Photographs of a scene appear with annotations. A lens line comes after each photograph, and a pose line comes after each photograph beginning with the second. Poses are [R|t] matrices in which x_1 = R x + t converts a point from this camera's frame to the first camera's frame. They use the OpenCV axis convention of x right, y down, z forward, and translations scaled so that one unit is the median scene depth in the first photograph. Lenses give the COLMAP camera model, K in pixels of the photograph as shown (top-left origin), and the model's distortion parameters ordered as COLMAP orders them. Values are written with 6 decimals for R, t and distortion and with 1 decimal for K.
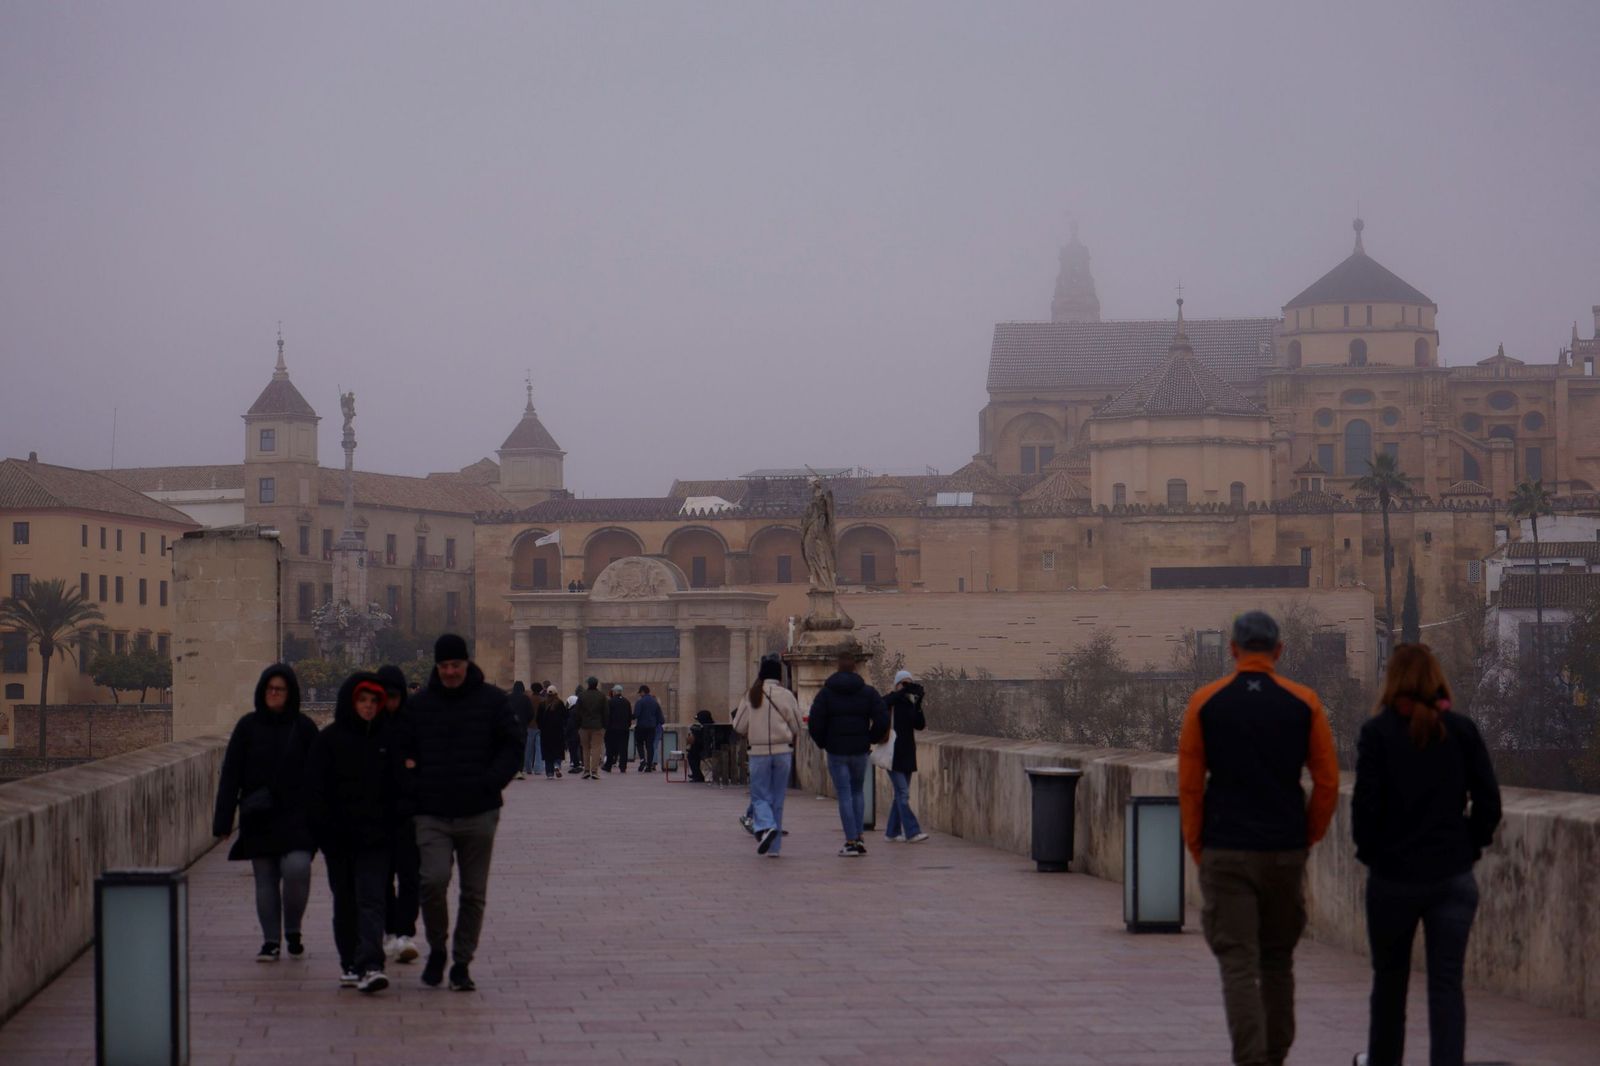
lens RADIAL K [[3822.5, 0, 794.3], [0, 3822.5, 530.7], [0, 0, 1]] dist [-0.059413, -0.517956]
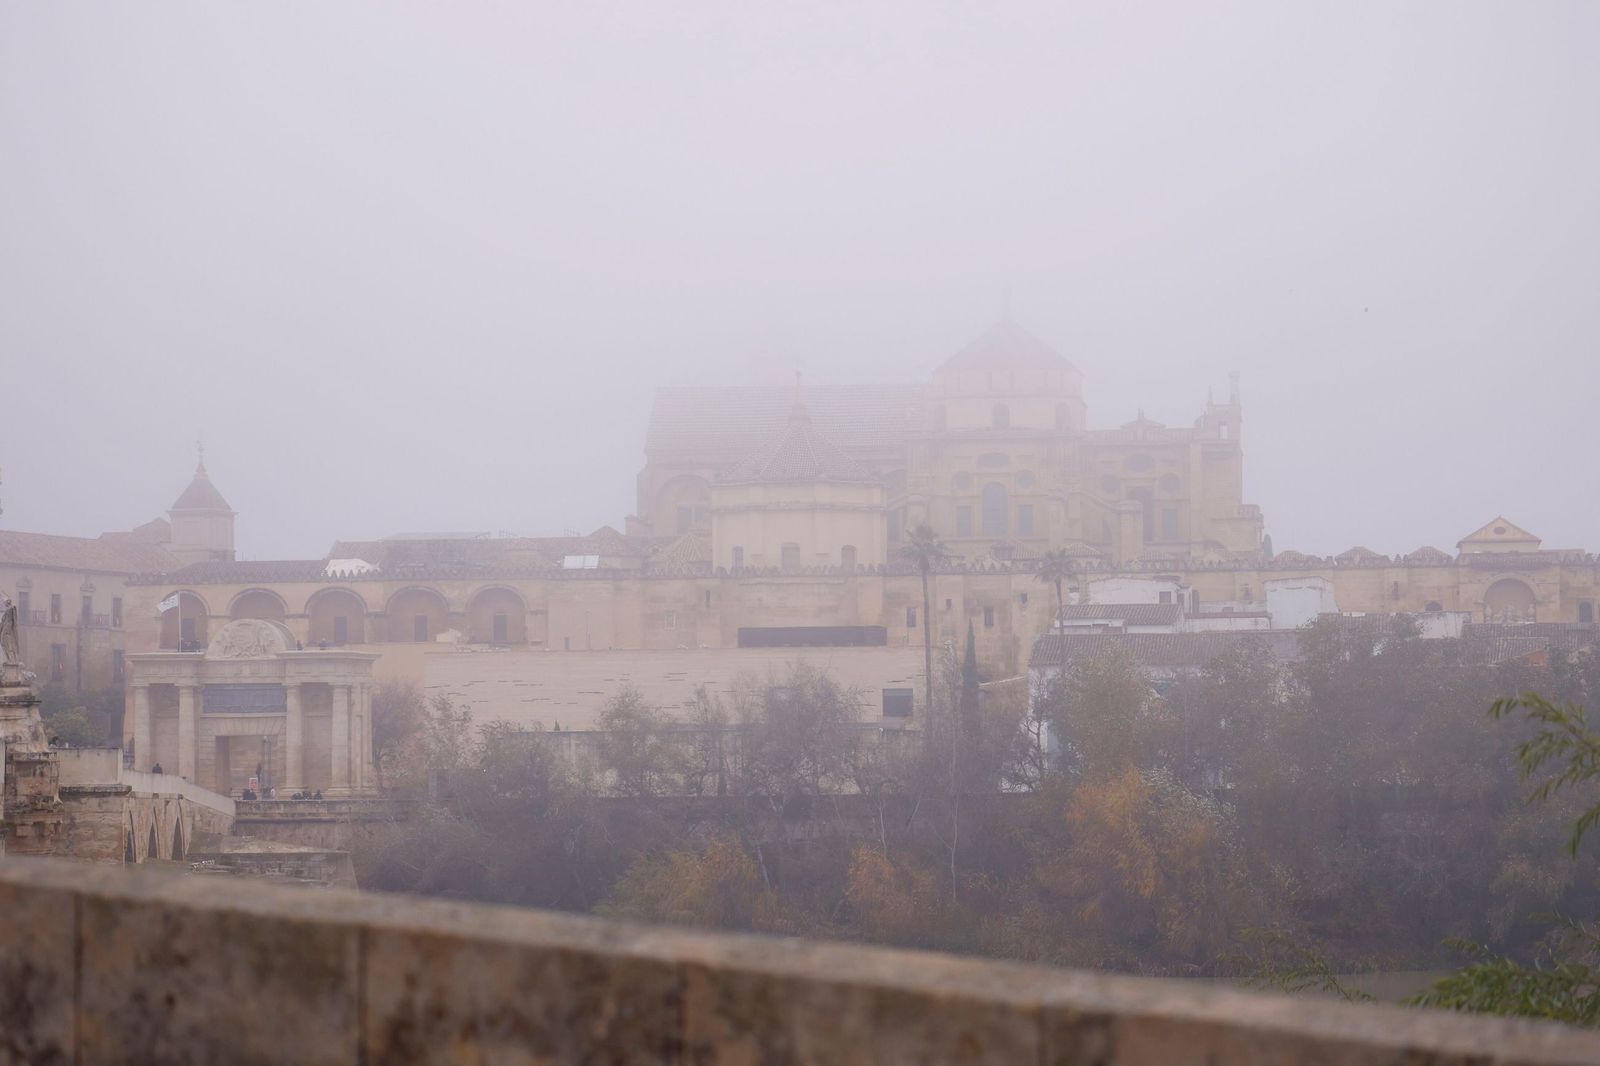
lens RADIAL K [[4416.5, 0, 800.0], [0, 4416.5, 533.0], [0, 0, 1]] dist [0.116248, 0.431310]
pose [[0.999589, -0.000600, 0.028674, 0.067553], [0.000846, 0.999963, -0.008550, -0.005767], [-0.028668, 0.008571, 0.999552, -0.222195]]
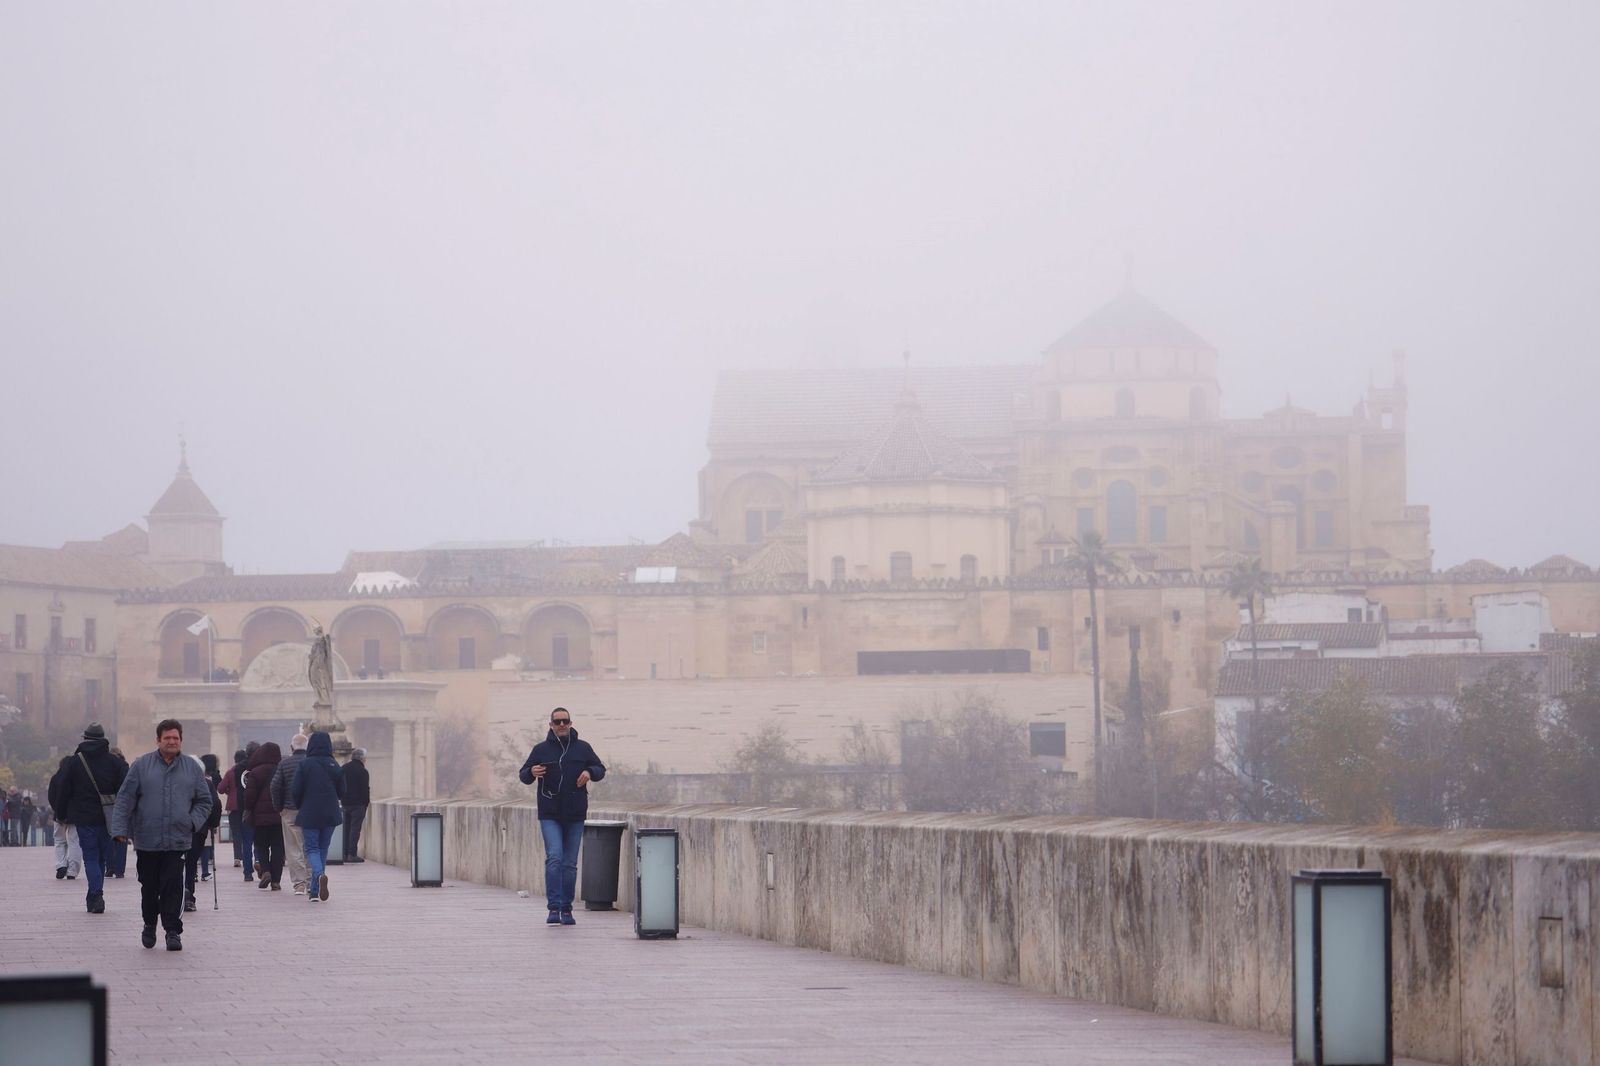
lens RADIAL K [[5081.7, 0, 800.0], [0, 5081.7, 533.0], [0, 0, 1]] dist [0.495261, -2.098484]
pose [[0.998980, -0.002872, 0.045059, 0.021925], [0.003303, 0.999949, -0.009492, -0.006598], [-0.045030, 0.009631, 0.998939, -0.201771]]
